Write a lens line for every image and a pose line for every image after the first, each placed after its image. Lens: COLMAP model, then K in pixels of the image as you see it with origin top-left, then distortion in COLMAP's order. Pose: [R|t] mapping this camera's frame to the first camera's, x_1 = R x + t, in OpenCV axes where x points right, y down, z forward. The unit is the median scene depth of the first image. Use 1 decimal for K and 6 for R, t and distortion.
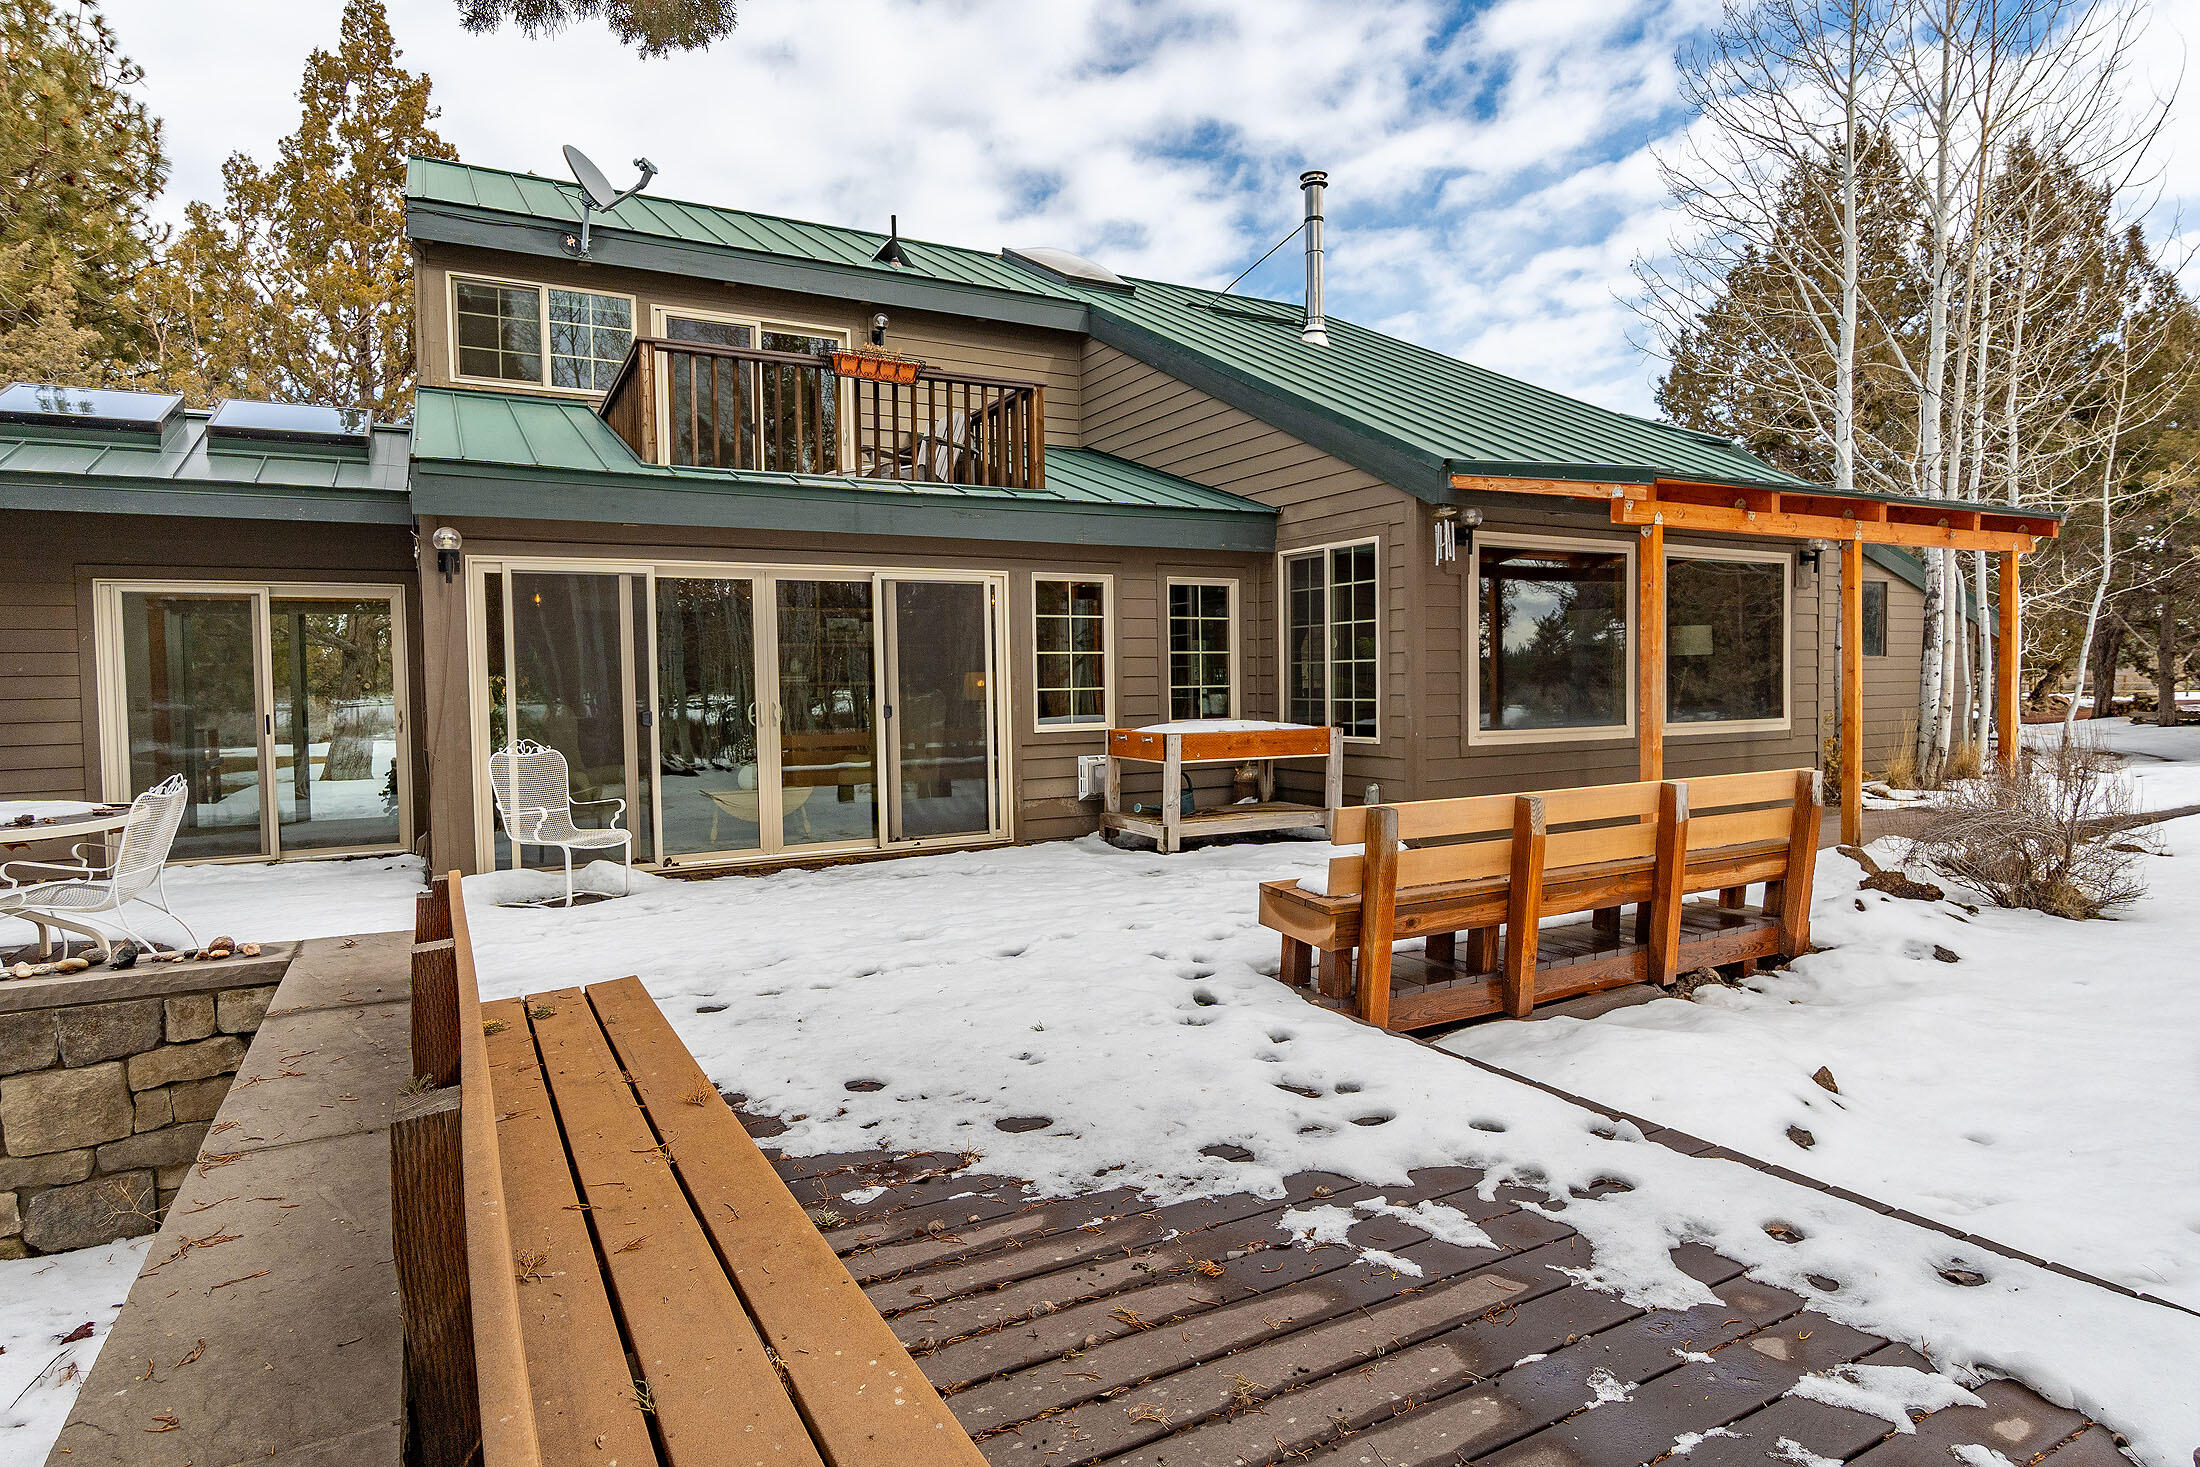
lens RADIAL K [[1207.6, 0, 1092.6], [0, 1207.6, 730.5], [0, 0, 1]] dist [-0.012503, 0.000620]
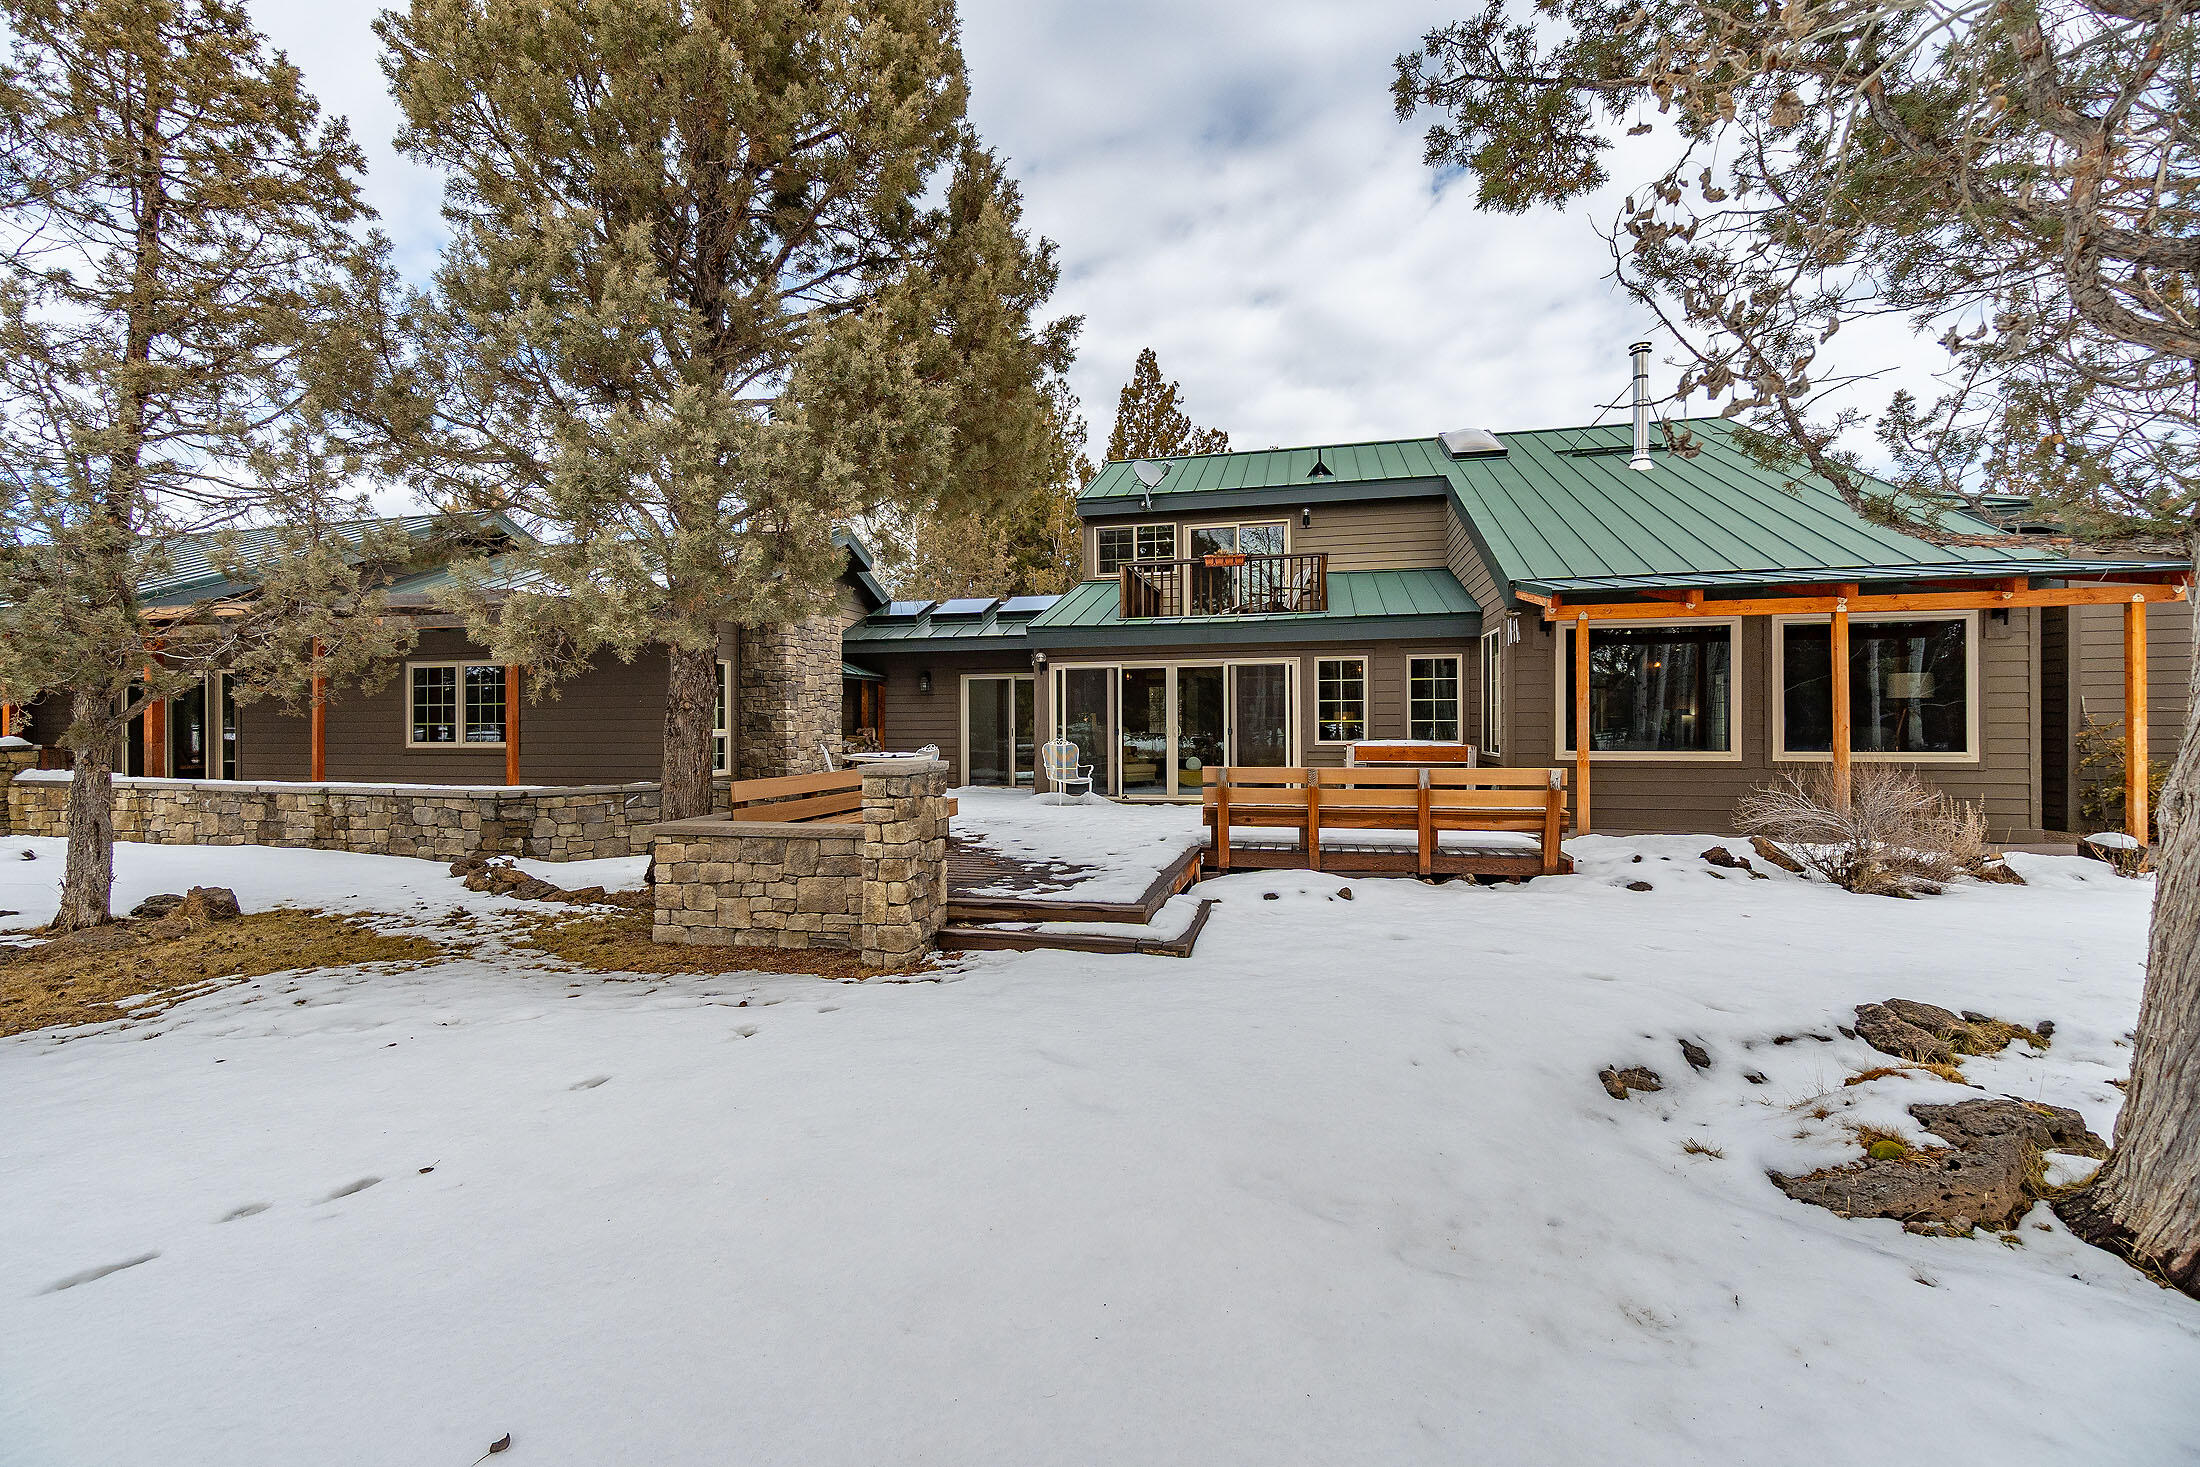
lens RADIAL K [[976.2, 0, 1098.4], [0, 976.2, 721.7], [0, 0, 1]] dist [0.011040, -0.000094]
pose [[0.742027, 0.009155, -0.670308, 0.689085], [-0.032855, 0.999202, -0.022723, 0.011030], [0.669565, 0.038884, 0.741735, -0.309336]]
